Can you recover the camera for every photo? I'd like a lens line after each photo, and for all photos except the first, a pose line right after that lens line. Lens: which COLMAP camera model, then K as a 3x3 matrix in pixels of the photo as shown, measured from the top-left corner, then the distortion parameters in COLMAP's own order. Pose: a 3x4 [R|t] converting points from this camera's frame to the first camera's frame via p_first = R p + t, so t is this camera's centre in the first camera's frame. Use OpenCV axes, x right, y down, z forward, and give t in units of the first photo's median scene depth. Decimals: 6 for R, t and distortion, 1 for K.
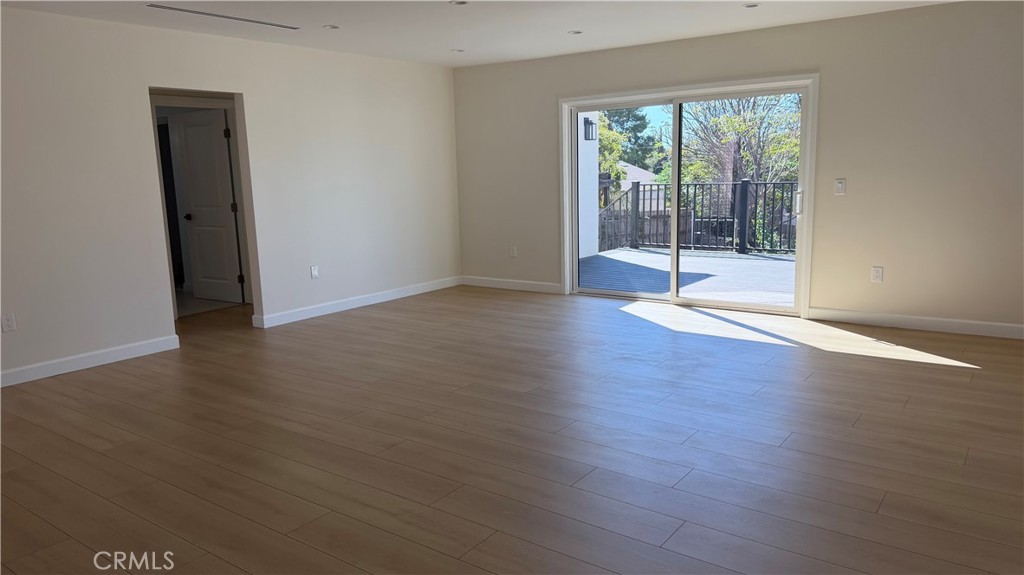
lens RADIAL K [[715.1, 0, 512.0], [0, 715.1, 287.5], [0, 0, 1]] dist [-0.000232, -0.000138]
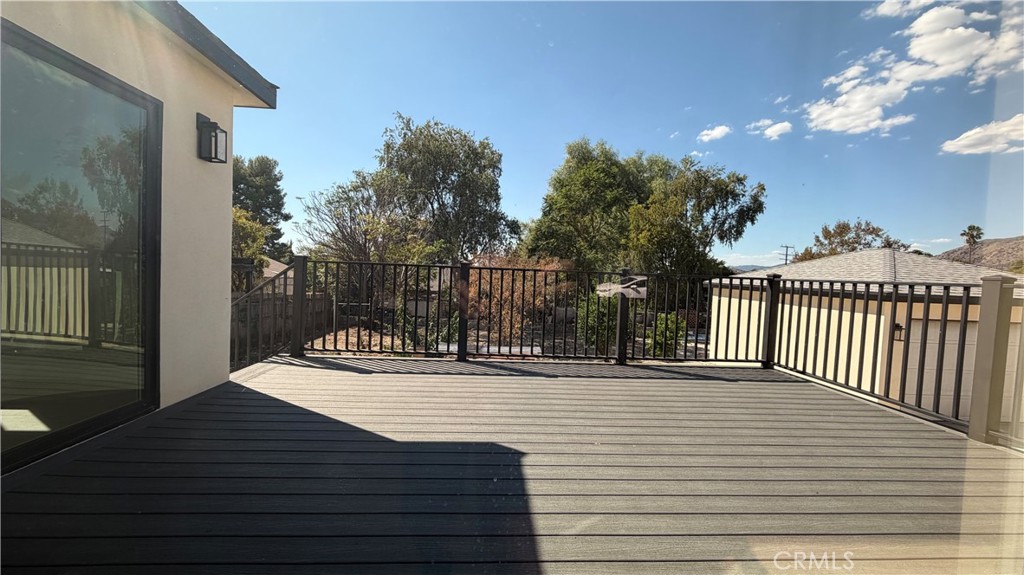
lens RADIAL K [[411.7, 0, 512.0], [0, 411.7, 287.5], [0, 0, 1]] dist [-0.000161, -0.000027]
pose [[0.764925, 0.027949, 0.643513, 0.041183], [0.051323, 0.993237, -0.104145, -0.036922], [-0.642072, 0.112690, 0.758317, 0.310740]]
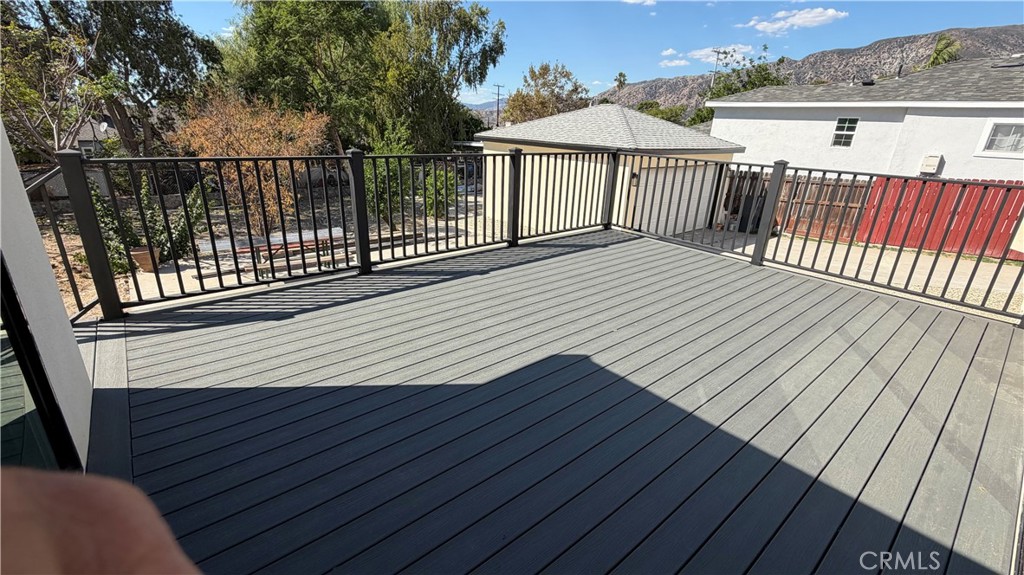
lens RADIAL K [[446.5, 0, 512.0], [0, 446.5, 287.5], [0, 0, 1]] dist [0.000672, -0.000205]
pose [[0.232507, -0.310029, 0.921858, -0.005446], [0.118904, 0.949785, 0.289432, -0.064270], [-0.965299, 0.042318, 0.257696, 0.378041]]
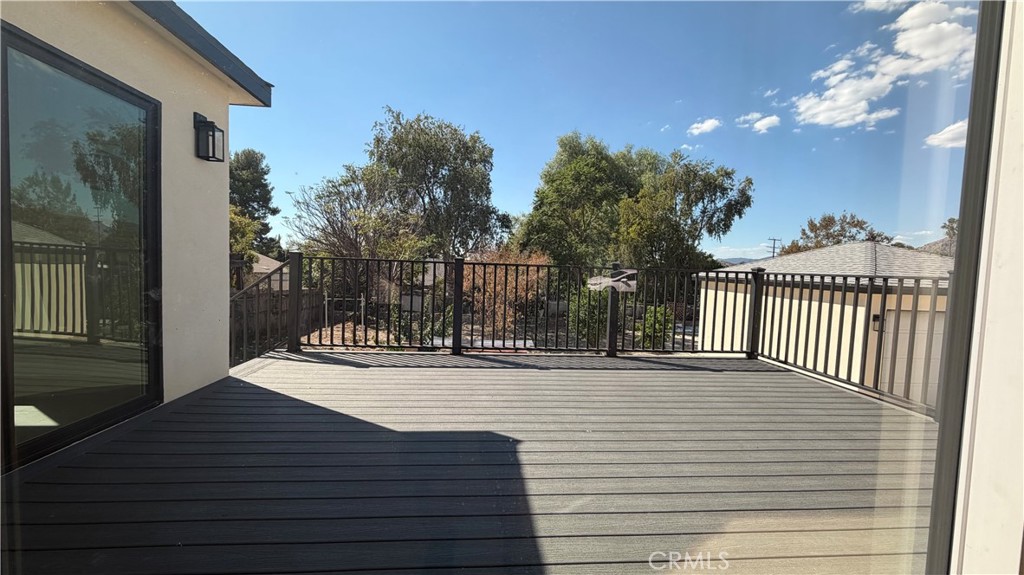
lens RADIAL K [[411.4, 0, 512.0], [0, 411.4, 287.5], [0, 0, 1]] dist [0.001569, -0.000010]
pose [[0.751225, 0.013628, 0.659906, 0.037439], [0.059270, 0.994355, -0.088007, -0.037026], [-0.657380, 0.105225, 0.746176, 0.307783]]
